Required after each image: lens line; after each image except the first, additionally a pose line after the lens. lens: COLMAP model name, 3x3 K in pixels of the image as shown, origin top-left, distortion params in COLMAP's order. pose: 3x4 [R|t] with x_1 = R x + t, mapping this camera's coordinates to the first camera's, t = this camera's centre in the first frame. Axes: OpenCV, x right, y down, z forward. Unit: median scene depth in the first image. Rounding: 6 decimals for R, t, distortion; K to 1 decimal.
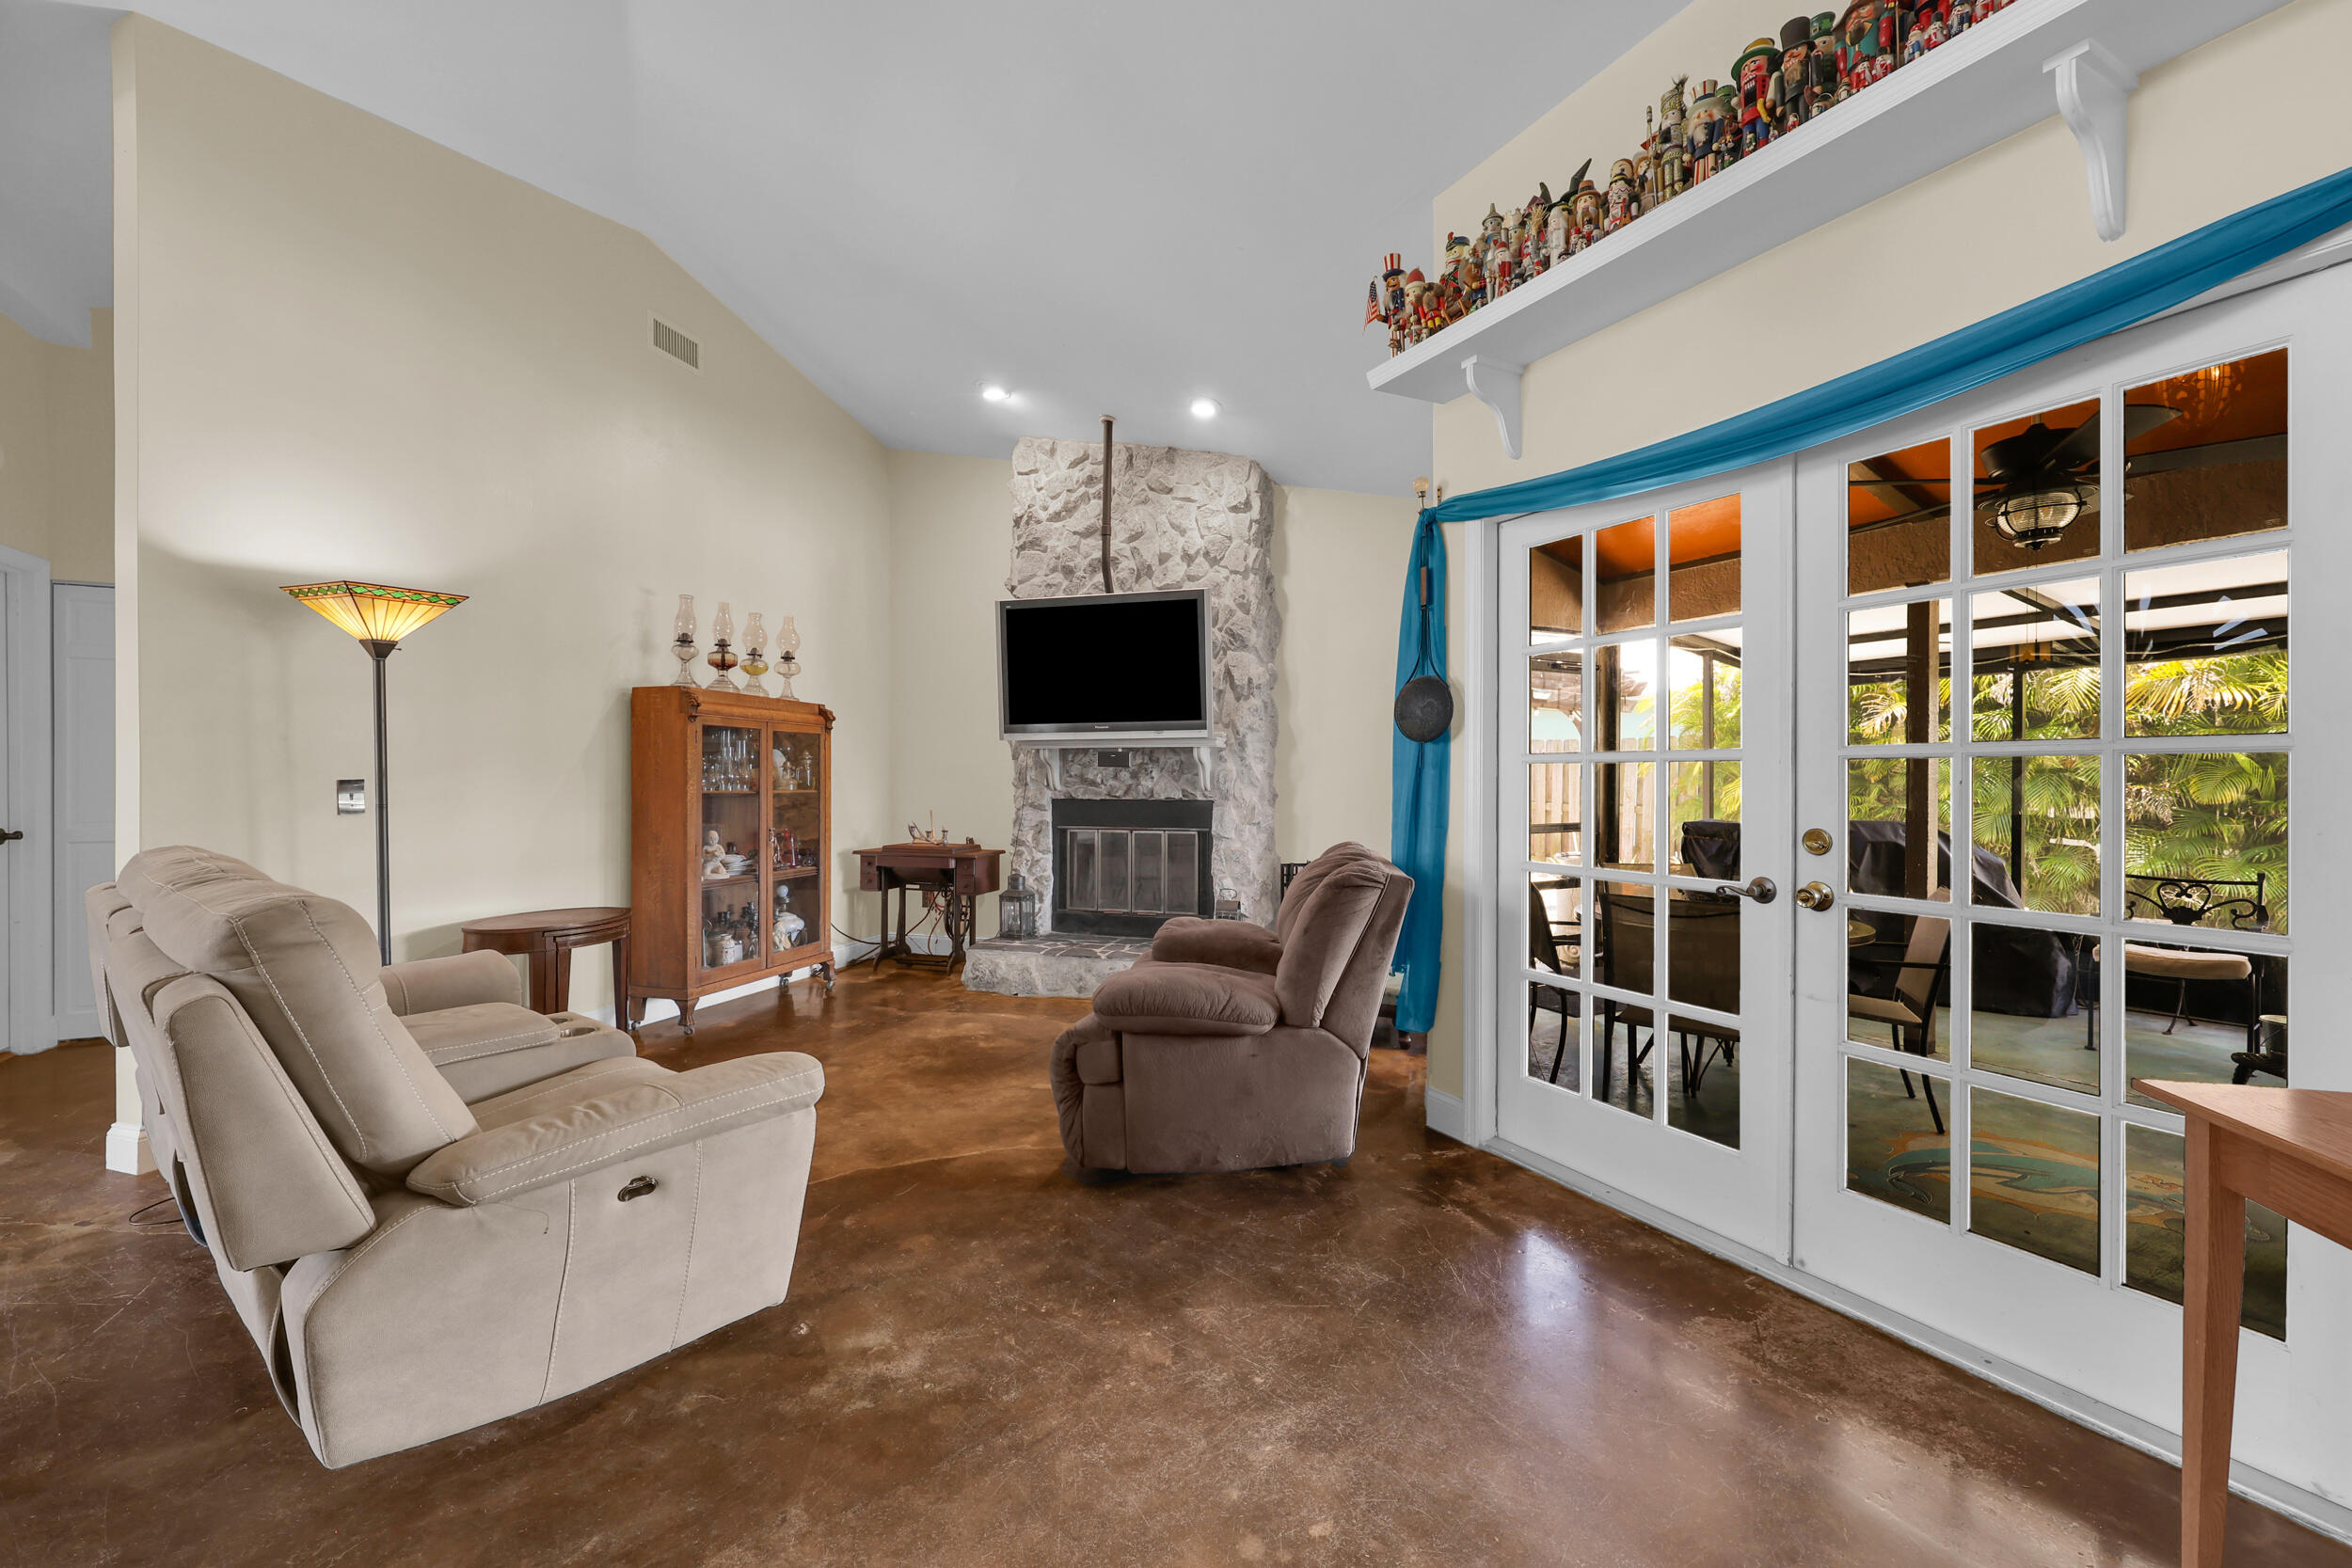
lens RADIAL K [[971.0, 0, 1185.9], [0, 971.0, 785.4], [0, 0, 1]] dist [-0.001128, -0.001027]
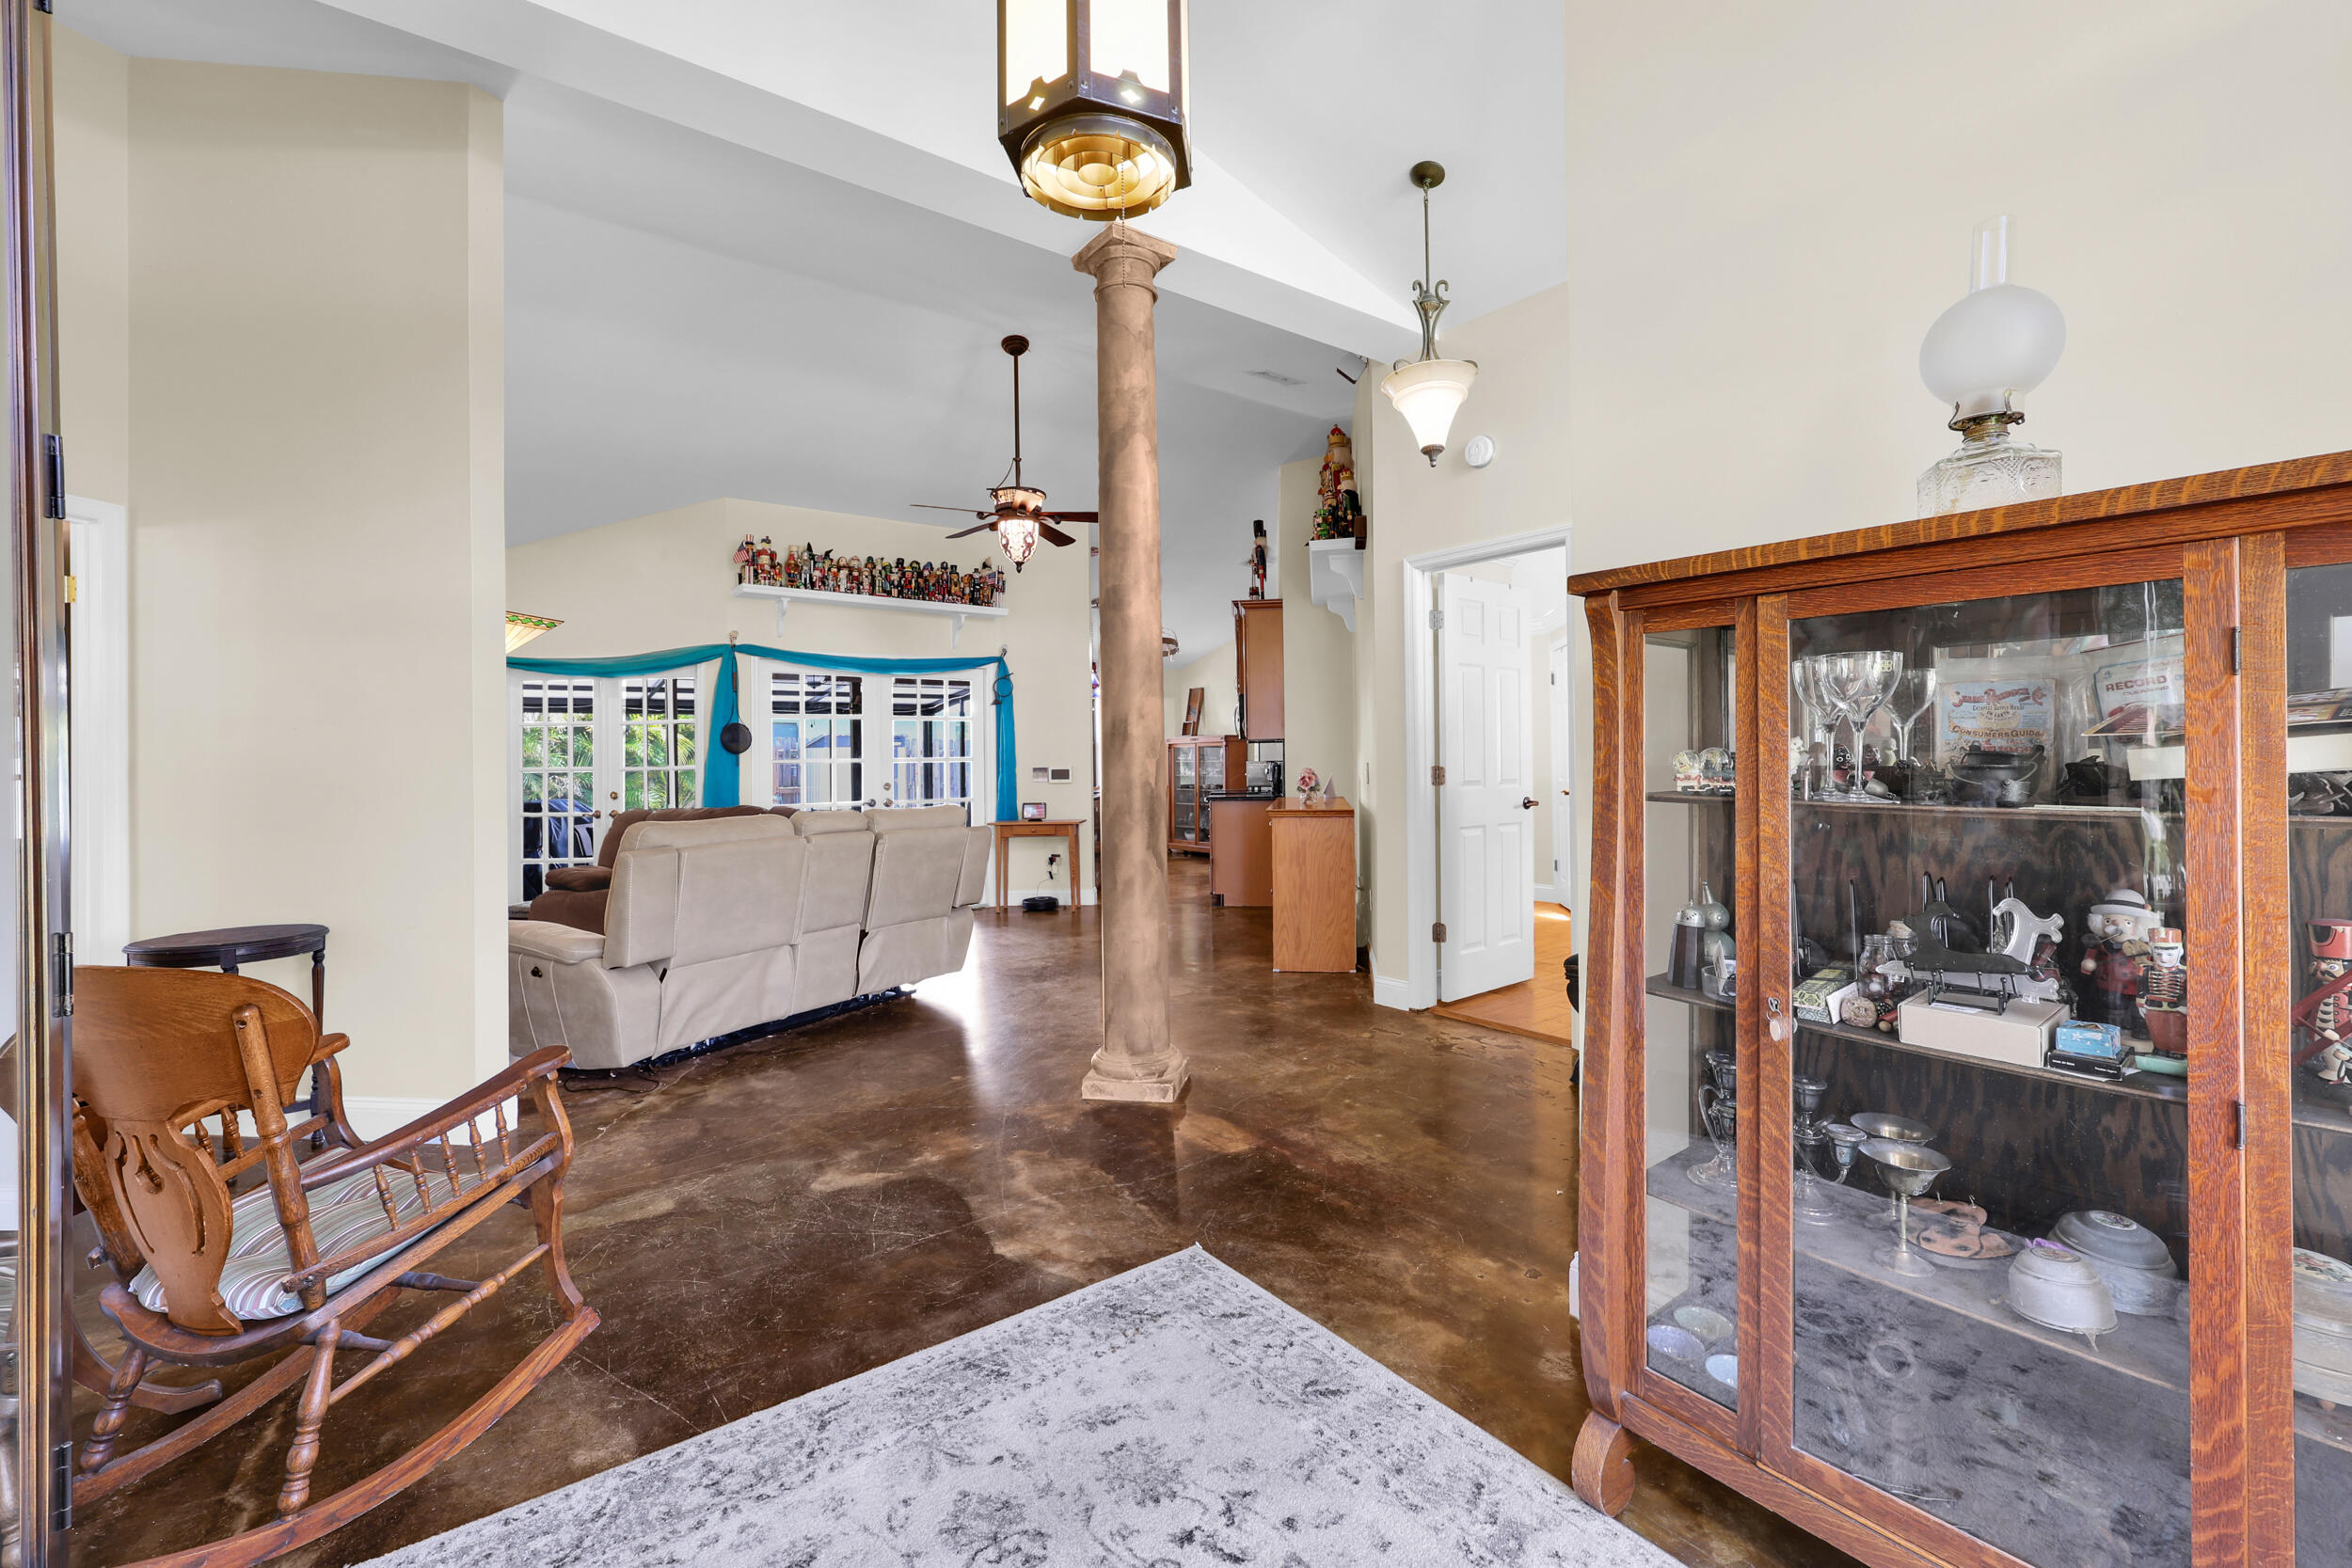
lens RADIAL K [[971.0, 0, 1185.5], [0, 971.0, 749.3], [0, 0, 1]] dist [-0.001128, -0.001027]
pose [[-0.146234, 0.016123, 0.989119, -1.215217], [0.020116, 0.999709, -0.013321, -0.004468], [-0.989045, 0.017950, -0.146516, 0.198840]]
